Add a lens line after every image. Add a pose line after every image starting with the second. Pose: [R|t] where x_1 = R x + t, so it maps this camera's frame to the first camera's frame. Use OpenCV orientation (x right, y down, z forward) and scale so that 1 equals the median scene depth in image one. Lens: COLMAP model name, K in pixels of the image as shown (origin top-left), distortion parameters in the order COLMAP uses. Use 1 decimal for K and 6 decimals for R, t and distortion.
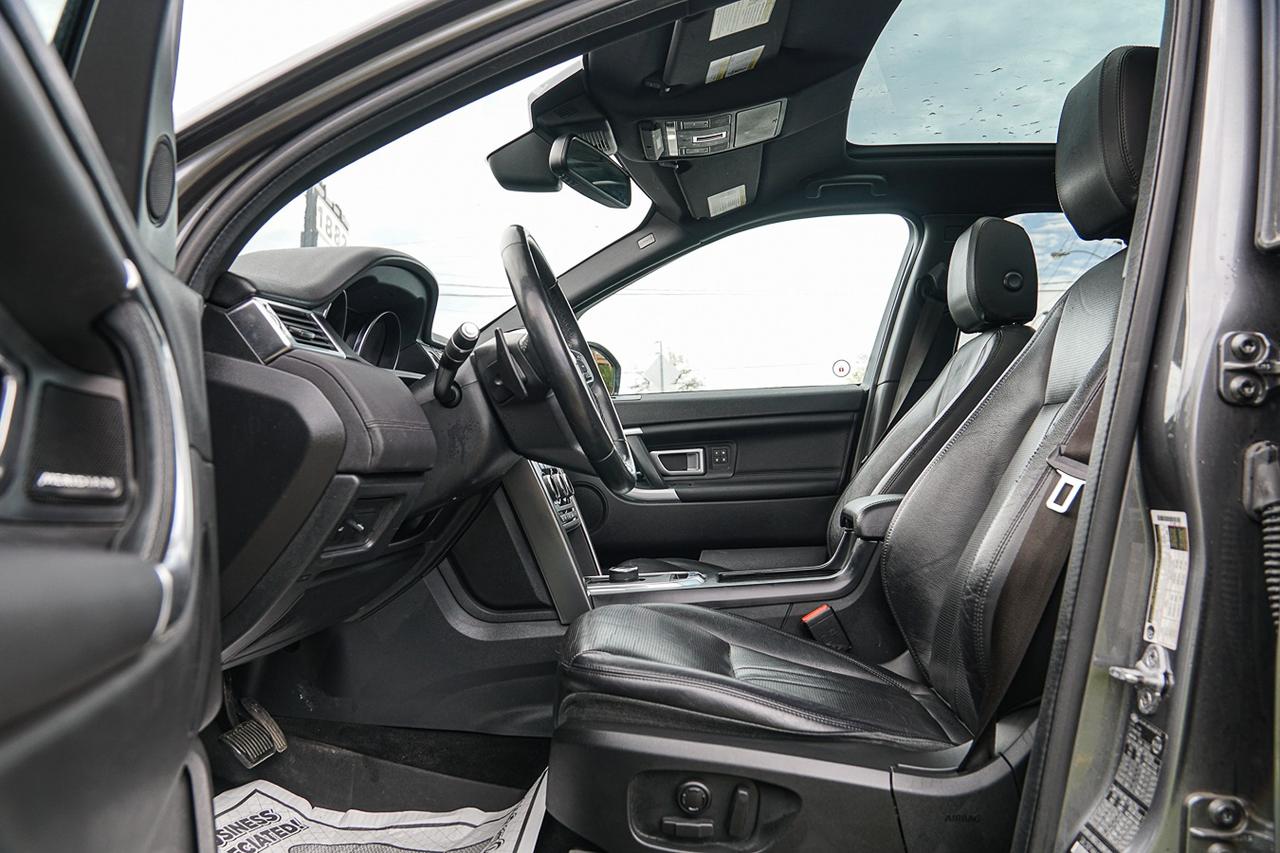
lens RADIAL K [[1002.3, 0, 641.0], [0, 1002.3, 426.3], [0, 0, 1]] dist [-0.126278, 0.079877]
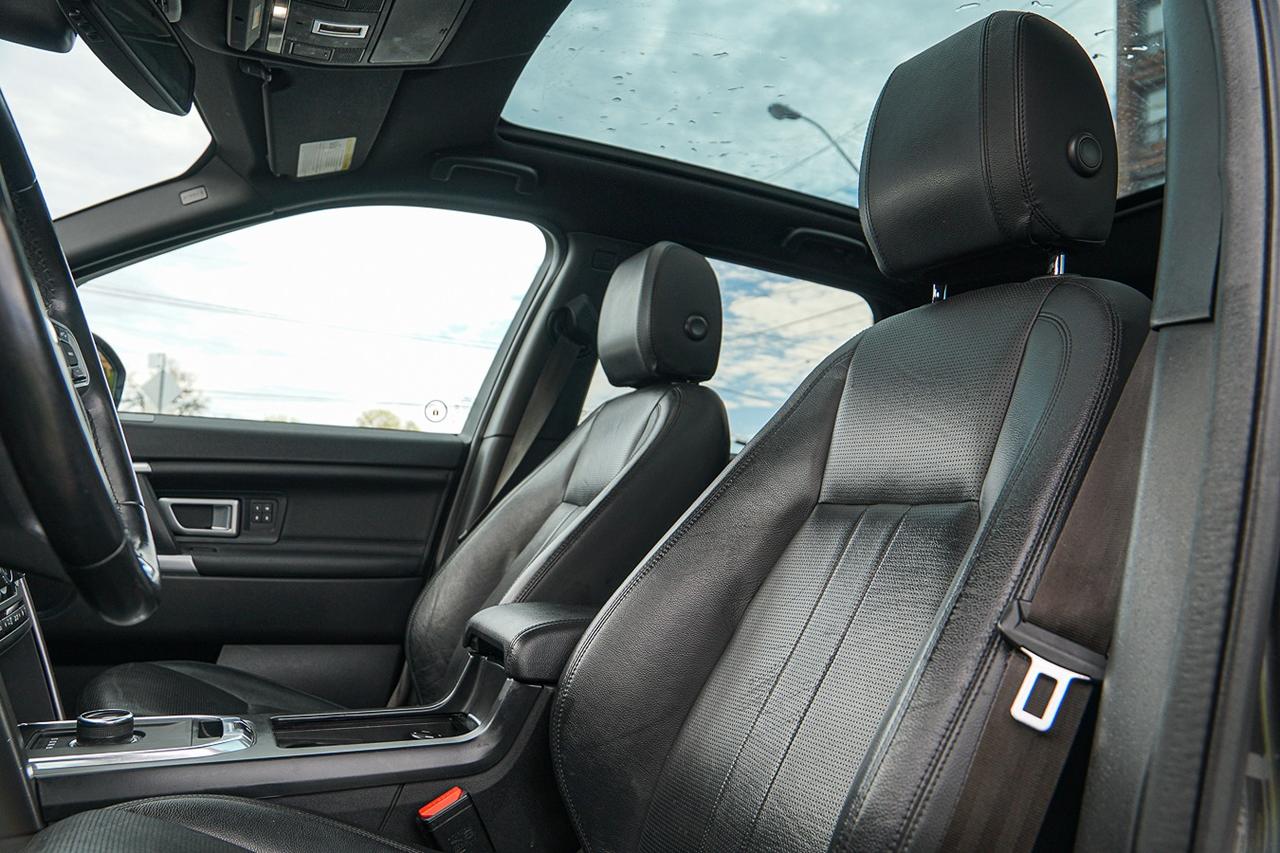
lens RADIAL K [[1002.3, 0, 637.7], [0, 1002.3, 426.3], [0, 0, 1]] dist [-0.126278, 0.079877]
pose [[0.881014, 0.111891, 0.459668, -0.018104], [-0.091478, 0.993583, -0.066525, -0.011532], [-0.464162, 0.016560, 0.885596, 0.298602]]
